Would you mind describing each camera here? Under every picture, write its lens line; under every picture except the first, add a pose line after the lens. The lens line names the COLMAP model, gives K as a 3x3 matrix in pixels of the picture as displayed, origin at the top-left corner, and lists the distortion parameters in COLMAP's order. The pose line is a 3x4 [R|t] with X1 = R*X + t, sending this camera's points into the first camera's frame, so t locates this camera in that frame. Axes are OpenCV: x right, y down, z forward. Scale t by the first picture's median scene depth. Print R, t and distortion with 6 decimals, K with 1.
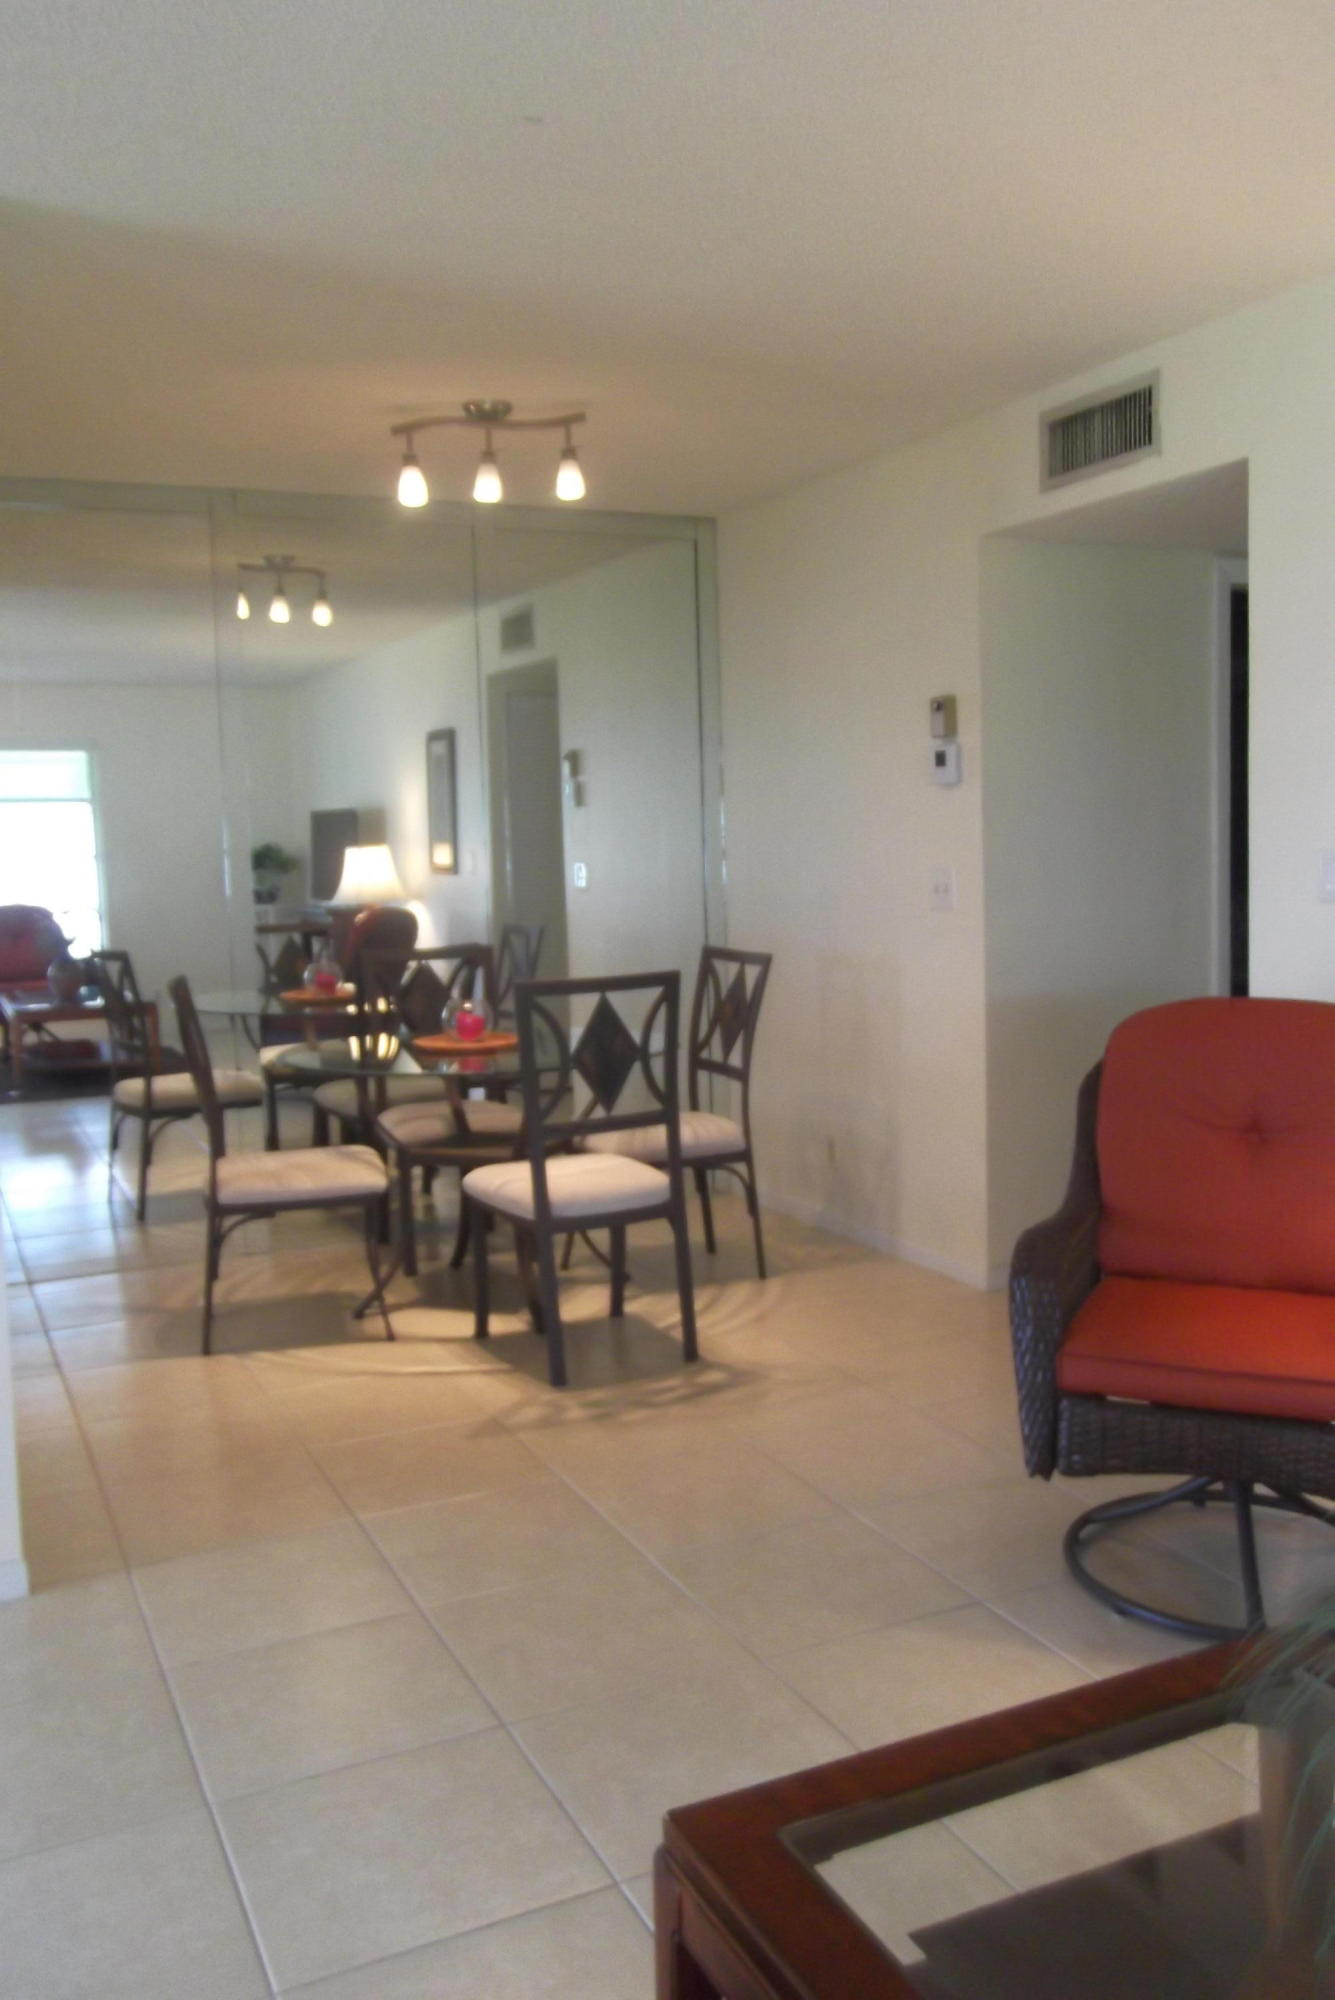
lens RADIAL K [[1675.1, 0, 670.7], [0, 1675.1, 976.1], [0, 0, 1]] dist [-0.038098, 0.126752]
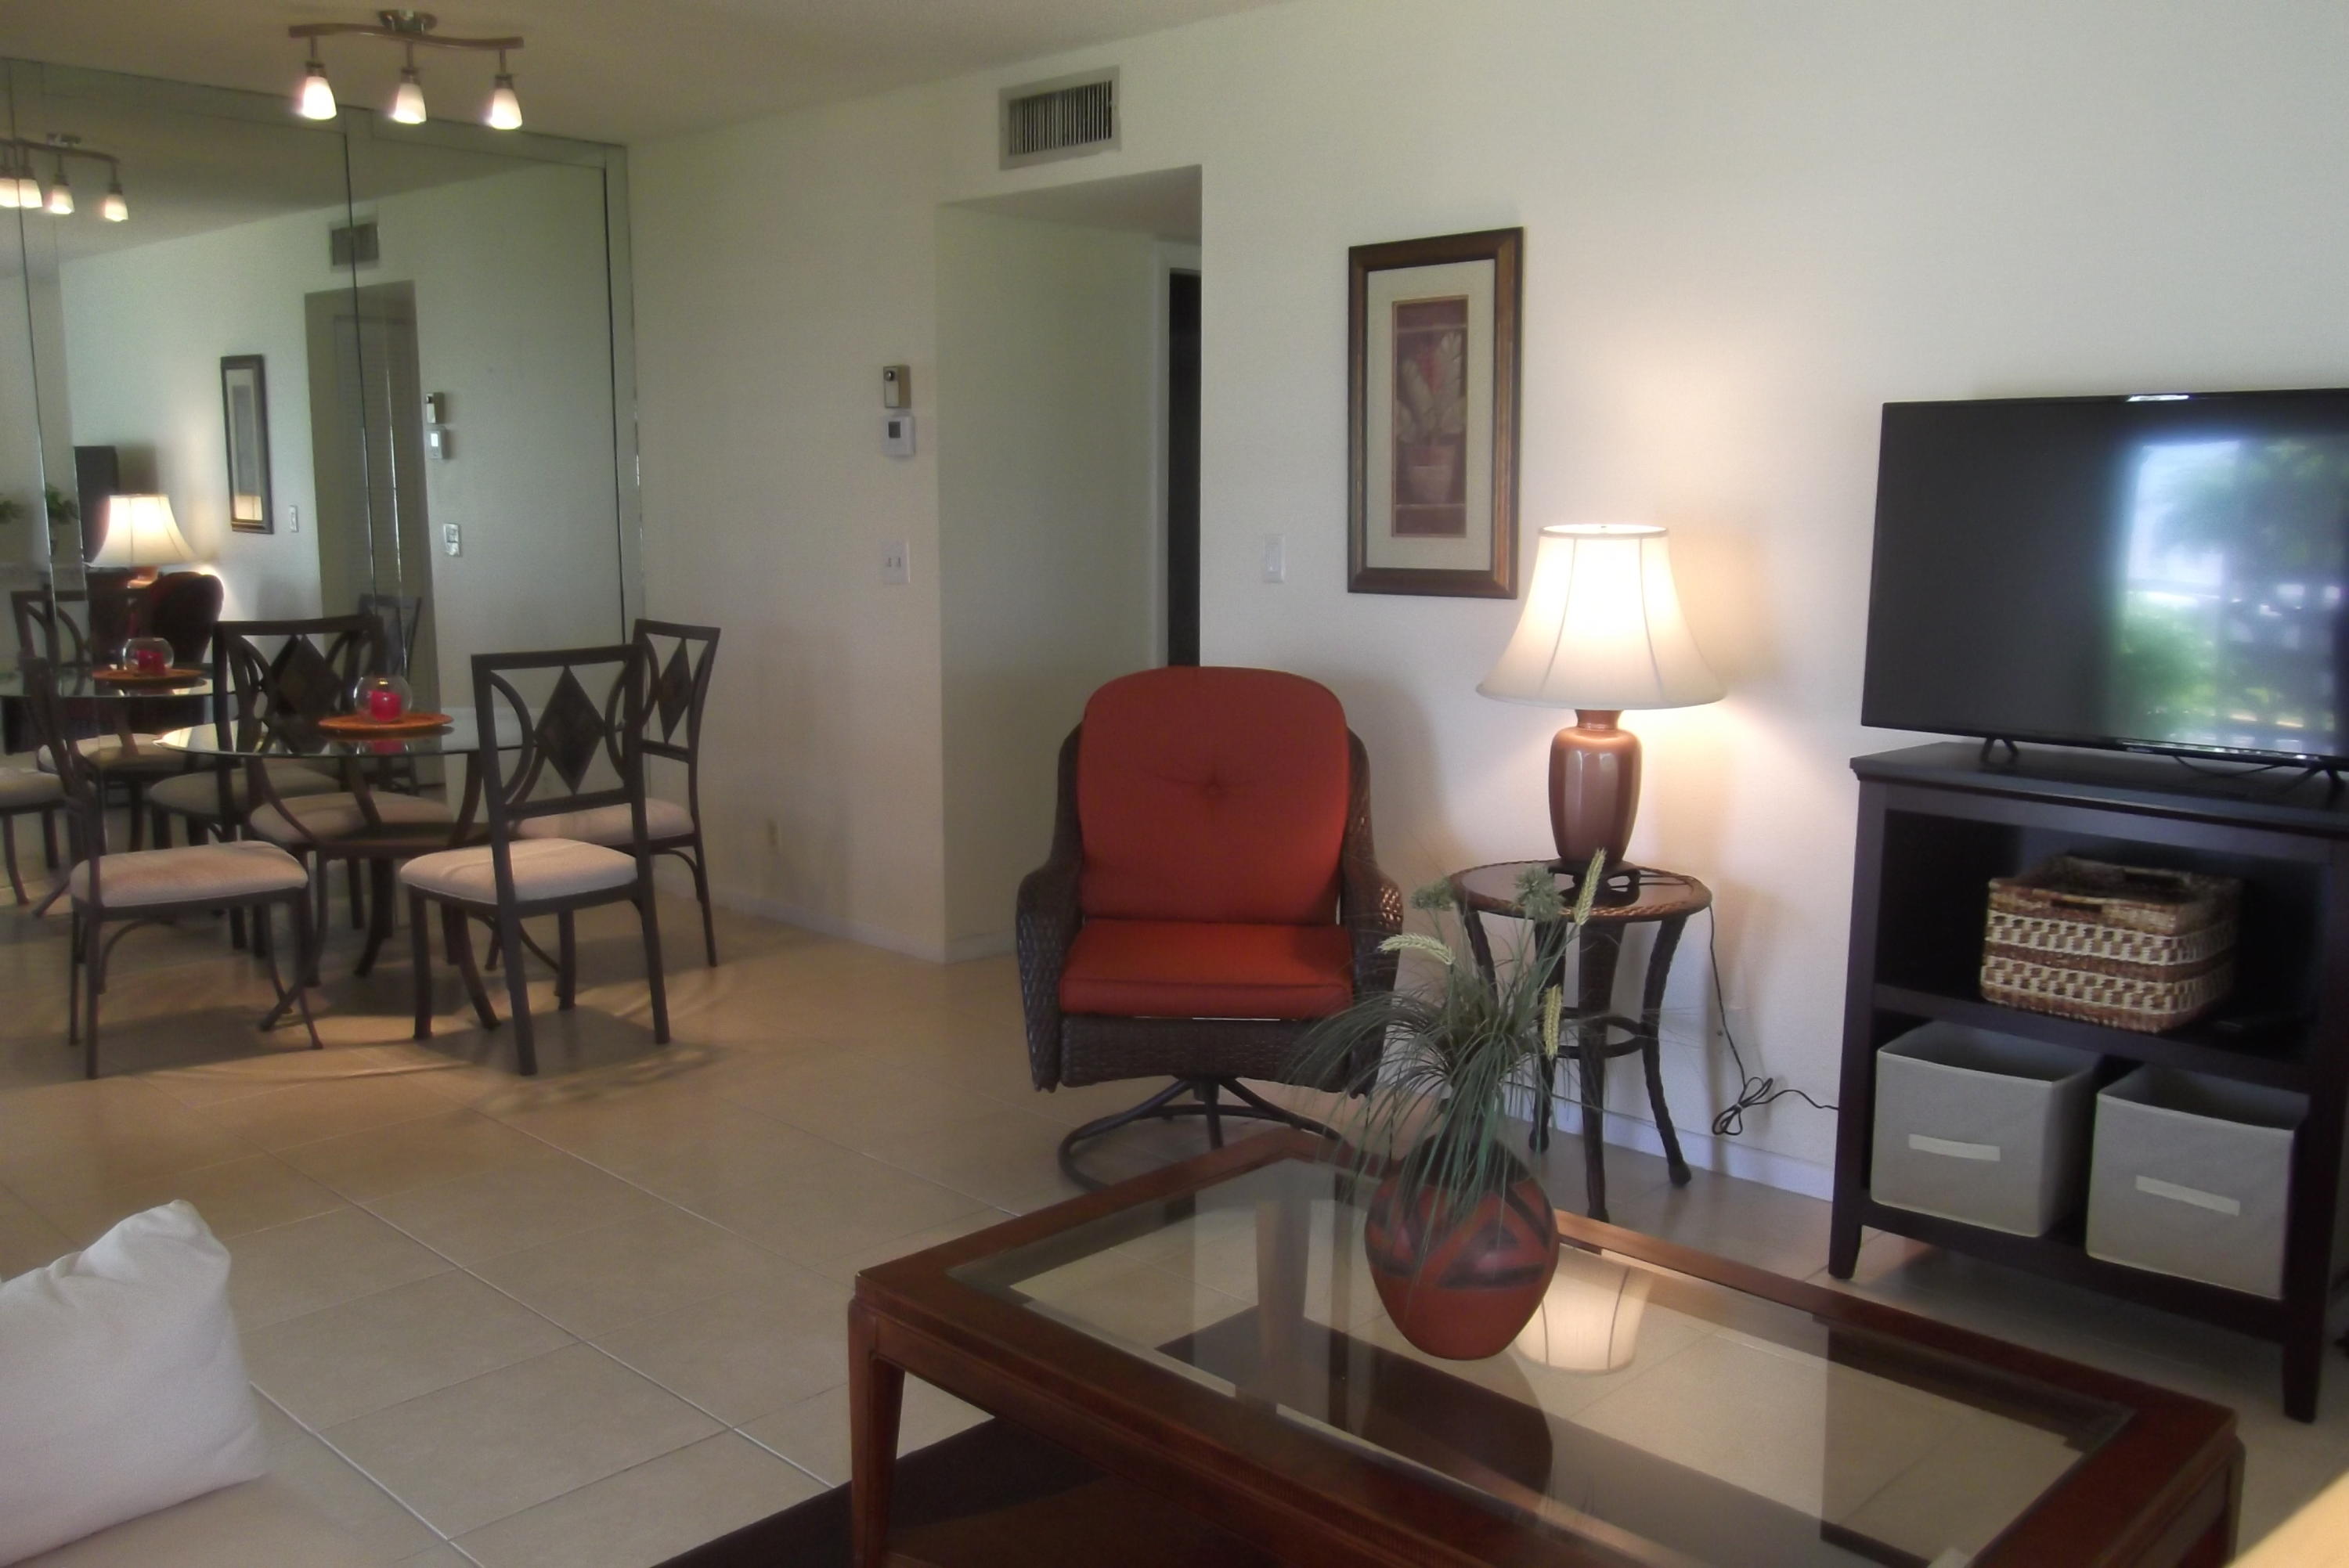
lens RADIAL K [[1977.3, 0, 1174.5], [0, 1977.3, 784.0], [0, 0, 1]] dist [0.044002, 0.005681]
pose [[0.937940, -0.024226, 0.345949, -0.099176], [0.002915, 0.998072, 0.061991, 0.007054], [-0.346784, -0.057135, 0.936203, -0.173265]]
